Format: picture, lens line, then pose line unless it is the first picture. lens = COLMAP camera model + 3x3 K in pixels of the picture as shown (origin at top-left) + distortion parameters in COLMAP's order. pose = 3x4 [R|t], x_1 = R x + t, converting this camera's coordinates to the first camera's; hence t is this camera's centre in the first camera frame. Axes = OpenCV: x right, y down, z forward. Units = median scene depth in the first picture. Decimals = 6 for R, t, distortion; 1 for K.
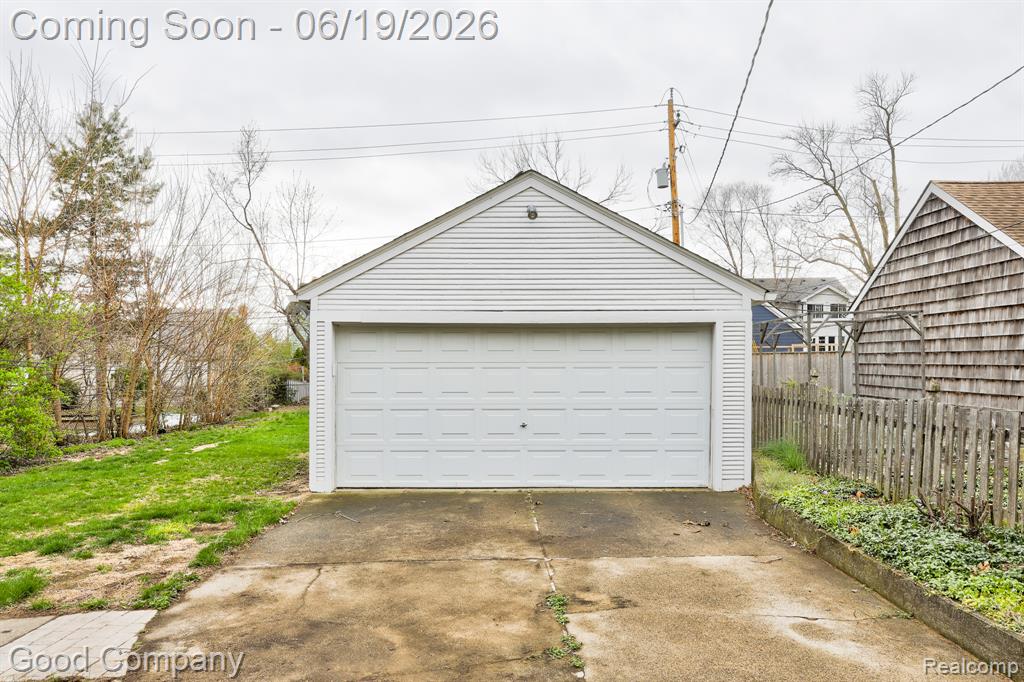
lens RADIAL K [[1055.5, 0, 501.8], [0, 1055.5, 371.7], [0, 0, 1]] dist [-0.007437, 0.000000]
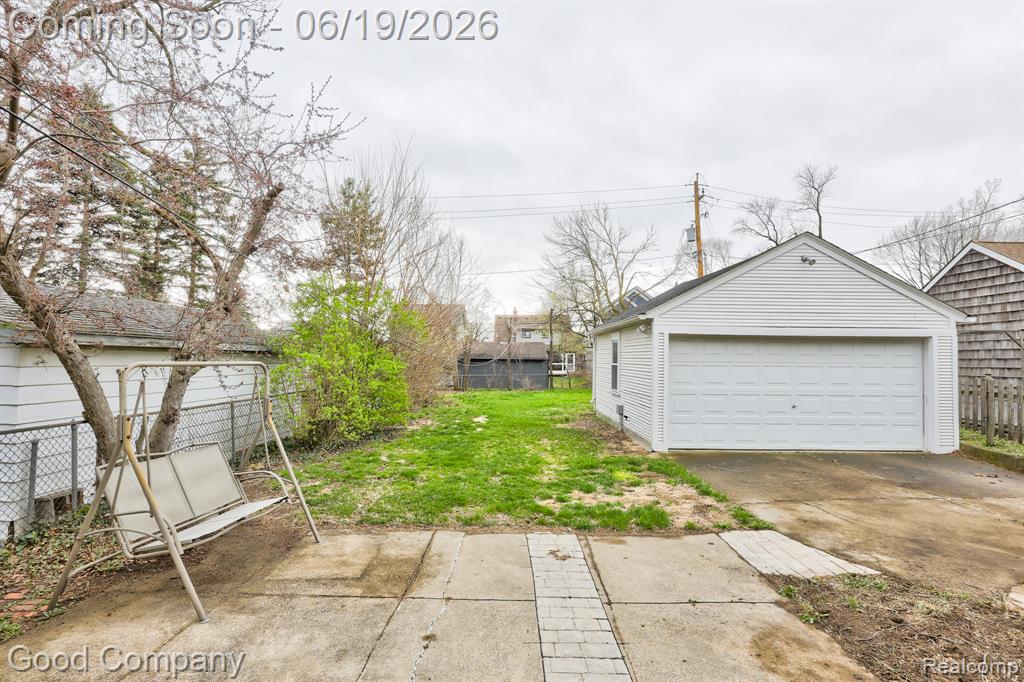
lens RADIAL K [[746.8, 0, 498.7], [0, 746.8, 324.1], [0, 0, 1]] dist [0.002767, -0.001526]
pose [[0.999896, 0.012289, 0.007570, -0.254329], [-0.011823, 0.998203, -0.058749, 0.002012], [-0.008279, 0.058654, 0.998244, -0.017508]]
